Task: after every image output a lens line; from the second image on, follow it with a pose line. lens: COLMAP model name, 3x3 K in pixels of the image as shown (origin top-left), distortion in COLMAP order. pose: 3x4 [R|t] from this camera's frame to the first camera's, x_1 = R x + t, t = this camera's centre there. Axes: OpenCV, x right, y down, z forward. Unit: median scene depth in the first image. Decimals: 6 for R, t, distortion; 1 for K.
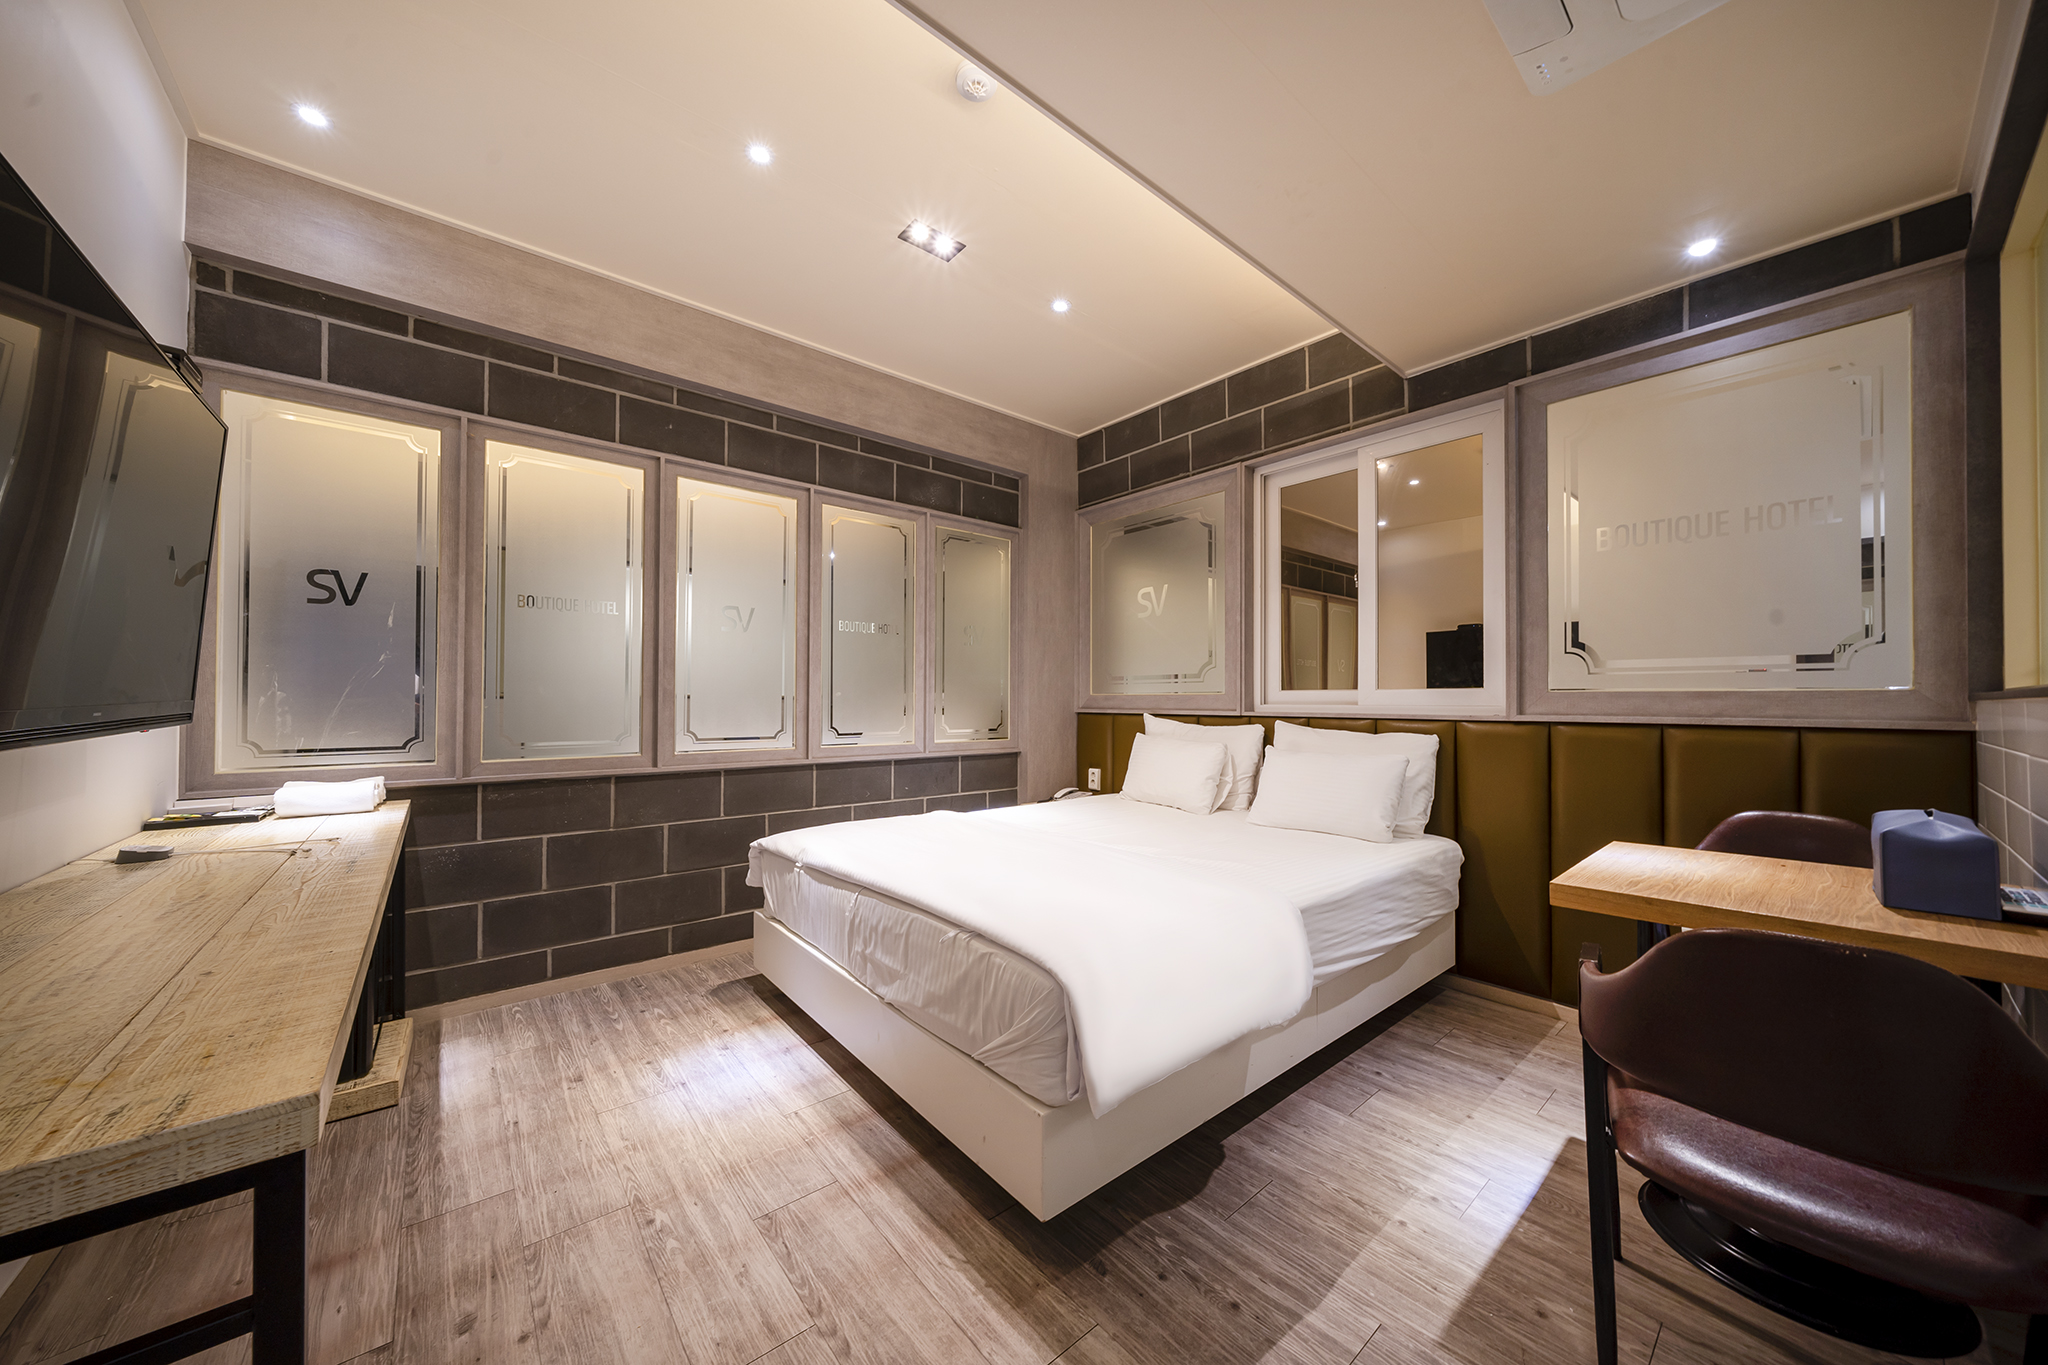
lens RADIAL K [[697.2, 0, 1008.4], [0, 697.2, 696.6], [0, 0, 1]] dist [-0.002436, -0.000152]
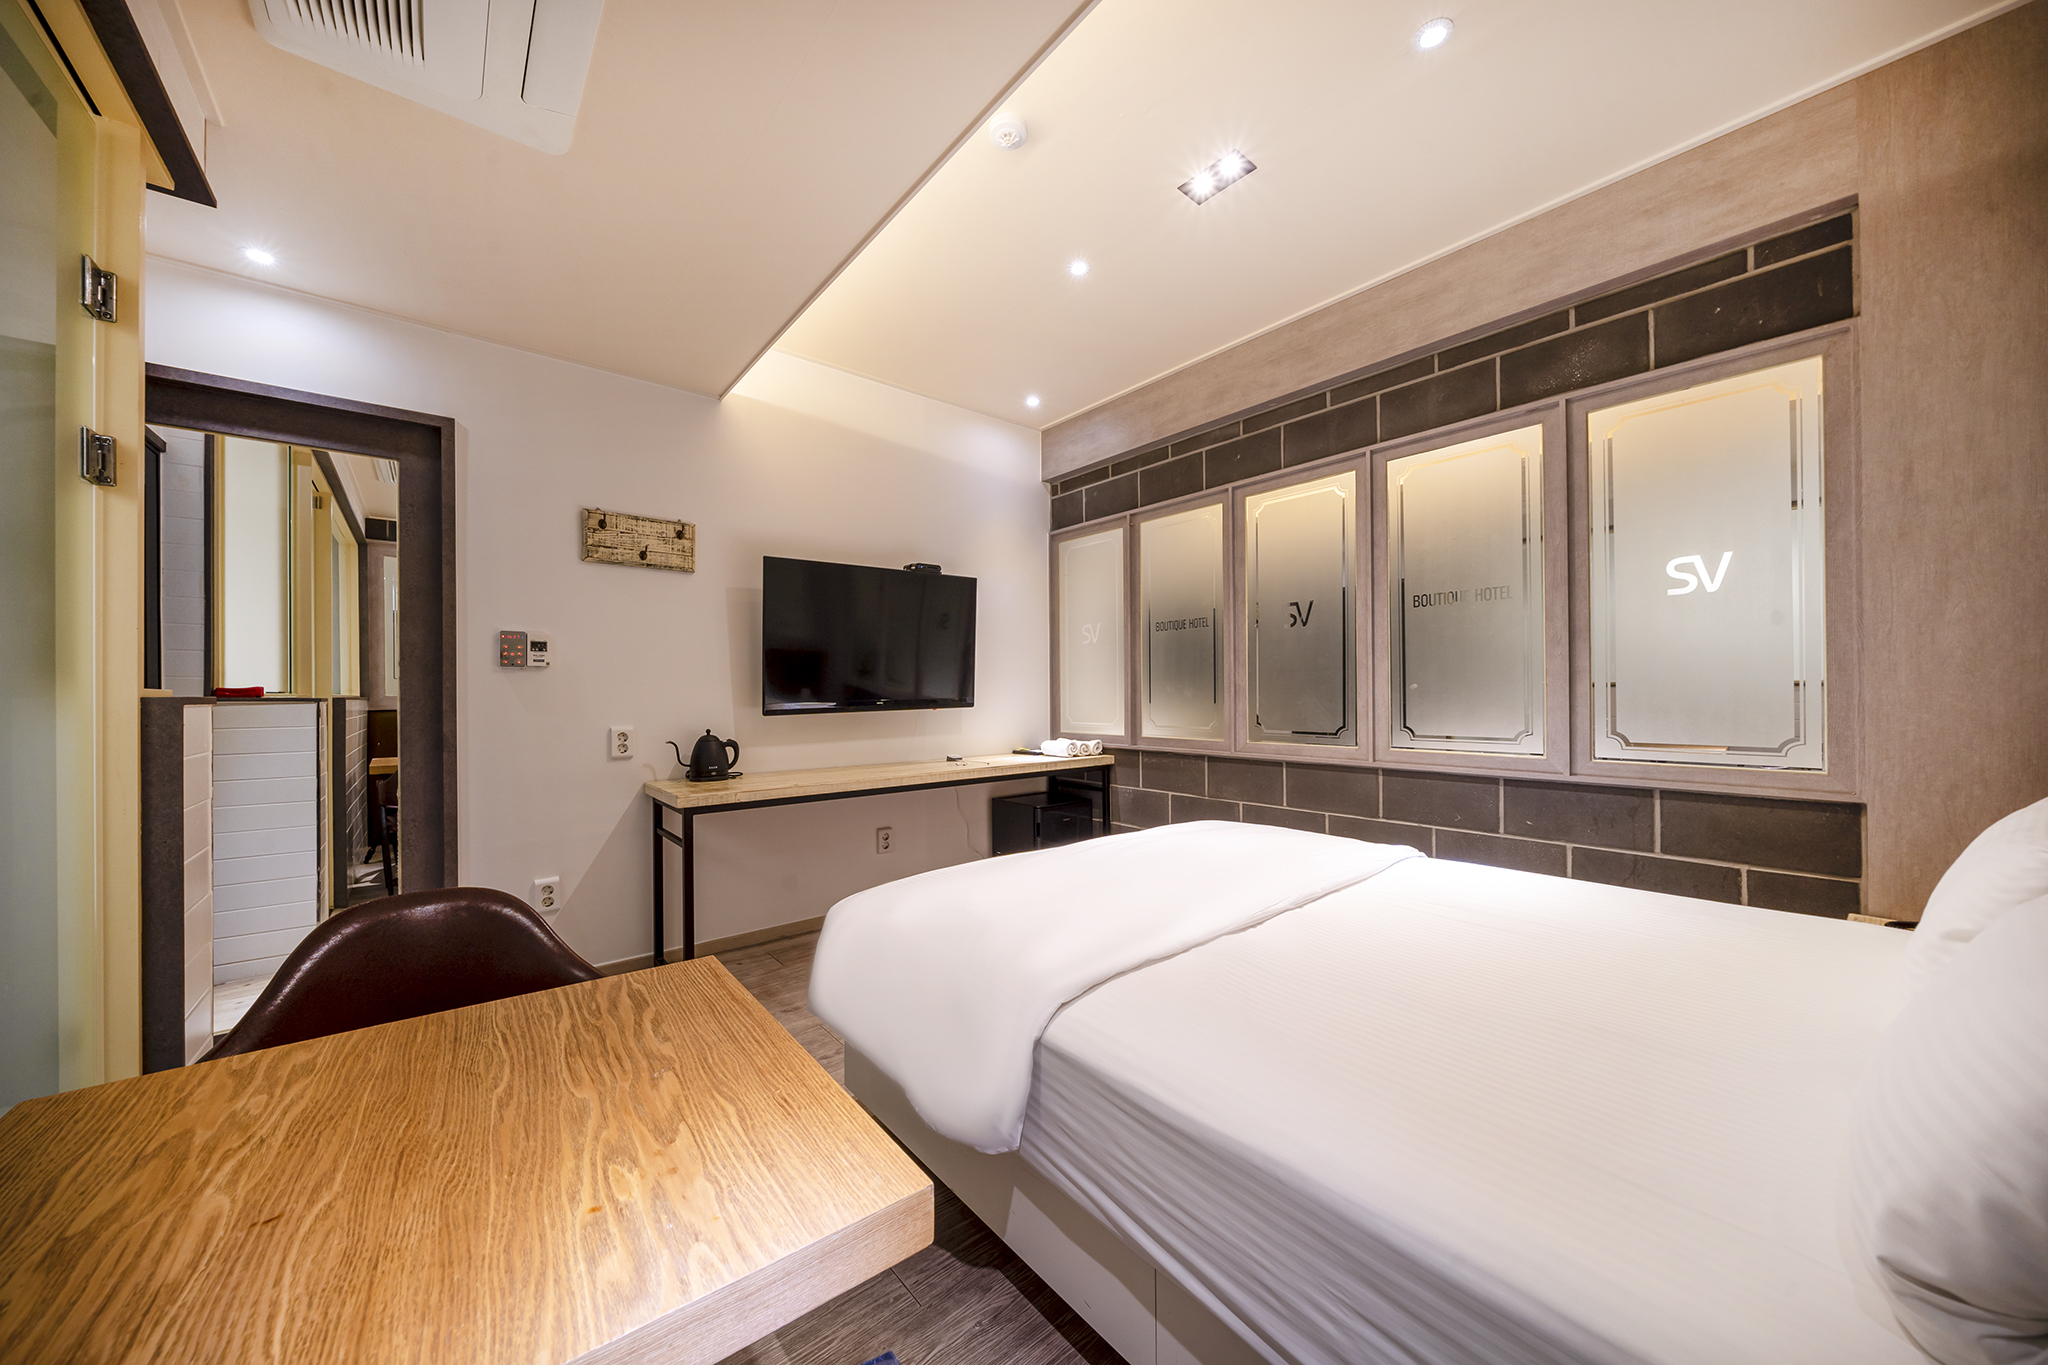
lens RADIAL K [[697.2, 0, 1005.9], [0, 697.2, 683.2], [0, 0, 1]] dist [-0.002436, -0.000152]
pose [[-0.002488, -0.020207, -0.999793, 0.525818], [0.007162, 0.999770, -0.020224, 0.006005], [0.999971, -0.007211, -0.002343, 0.493962]]
